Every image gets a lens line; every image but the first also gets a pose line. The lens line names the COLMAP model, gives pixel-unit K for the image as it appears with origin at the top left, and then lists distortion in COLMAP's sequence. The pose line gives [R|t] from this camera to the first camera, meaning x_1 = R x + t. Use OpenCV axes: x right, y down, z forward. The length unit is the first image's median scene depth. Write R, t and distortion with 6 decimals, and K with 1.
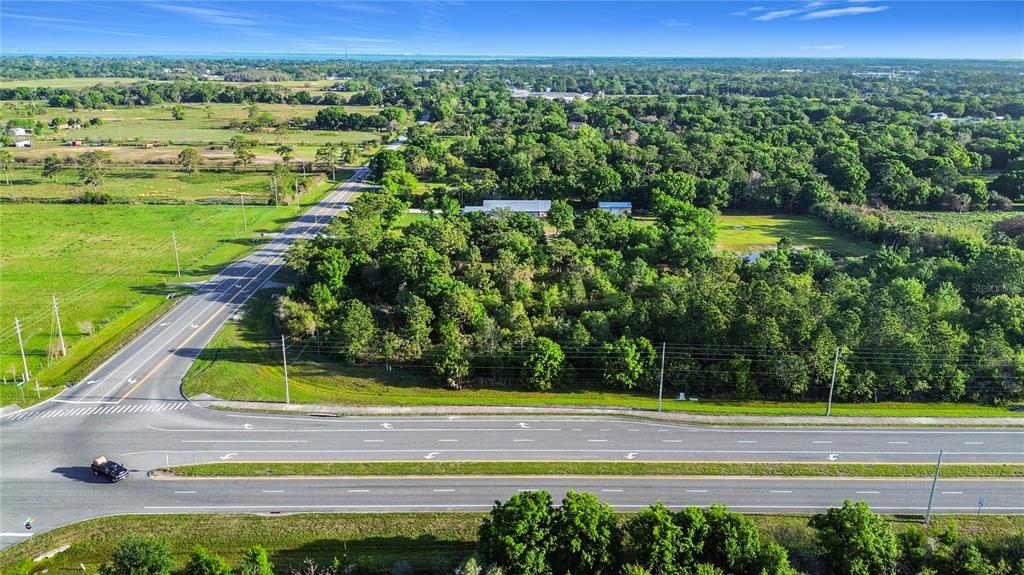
lens RADIAL K [[750.9, 0, 512.0], [0, 750.9, 287.5], [0, 0, 1]] dist [0.097167, -0.108063]
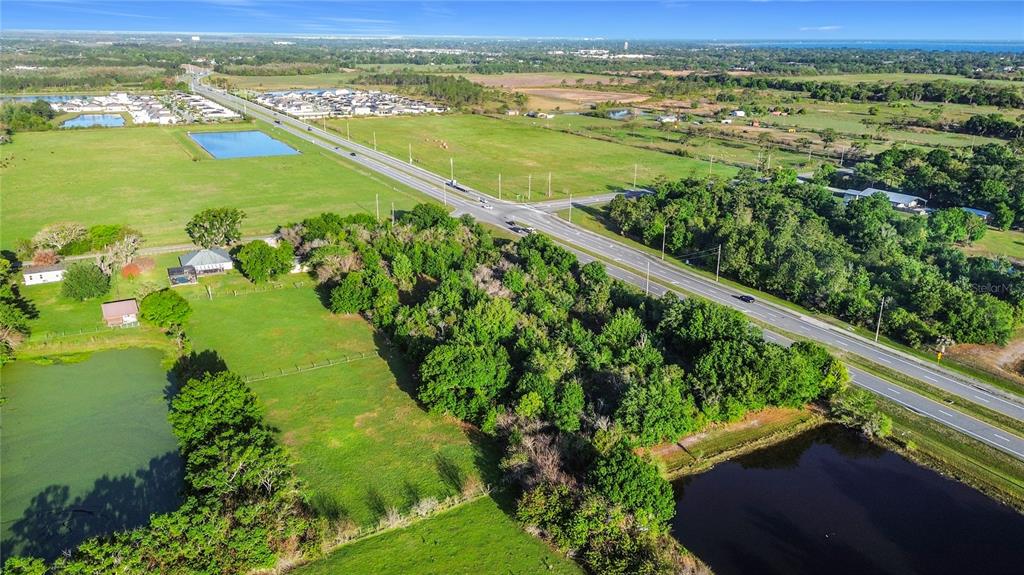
lens RADIAL K [[717.7, 0, 512.0], [0, 717.7, 287.5], [0, 0, 1]] dist [0.076897, -0.078890]
pose [[0.505403, 0.283905, -0.814841, 0.549271], [-0.265204, 0.949724, 0.166408, 0.003558], [0.821118, 0.131996, 0.555286, -0.160603]]
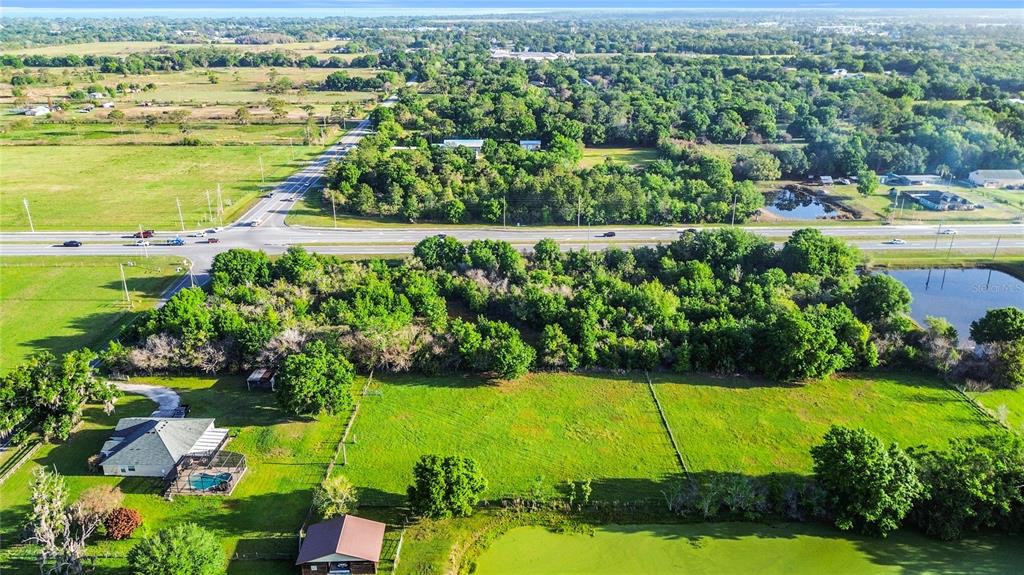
lens RADIAL K [[717.7, 0, 512.0], [0, 717.7, 287.5], [0, 0, 1]] dist [0.076897, -0.078890]
pose [[0.999908, -0.013229, 0.003107, 0.067891], [0.012983, 0.997514, 0.069268, 0.062337], [-0.004016, -0.069221, 0.997593, -0.361109]]
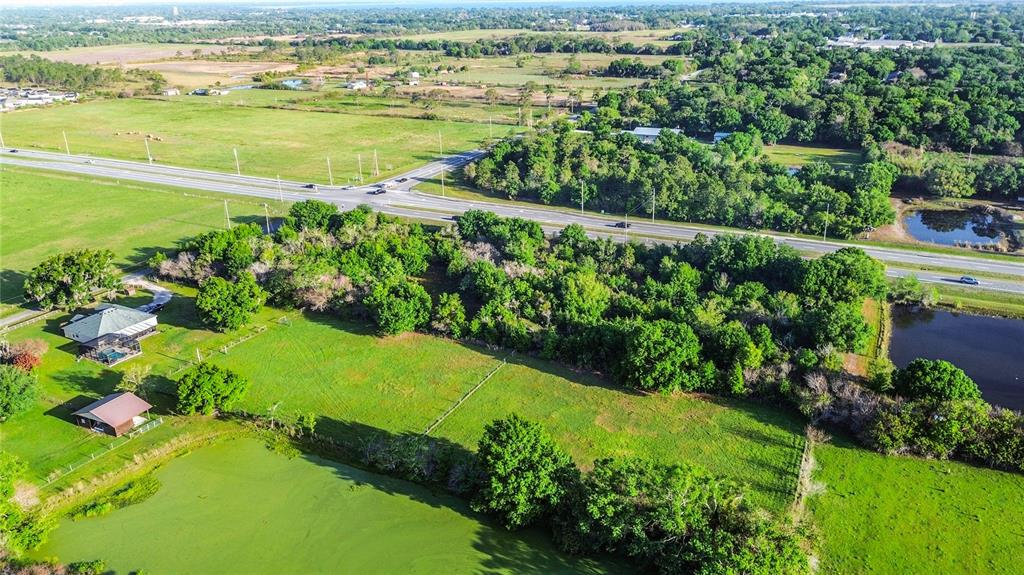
lens RADIAL K [[736.8, 0, 533.1], [0, 736.8, 287.7], [0, 0, 1]] dist [0.077095, -0.092154]
pose [[0.898960, 0.140320, -0.414946, 0.323863], [-0.109150, 0.989179, 0.098037, 0.059478], [0.424213, -0.042840, 0.904549, -0.335855]]
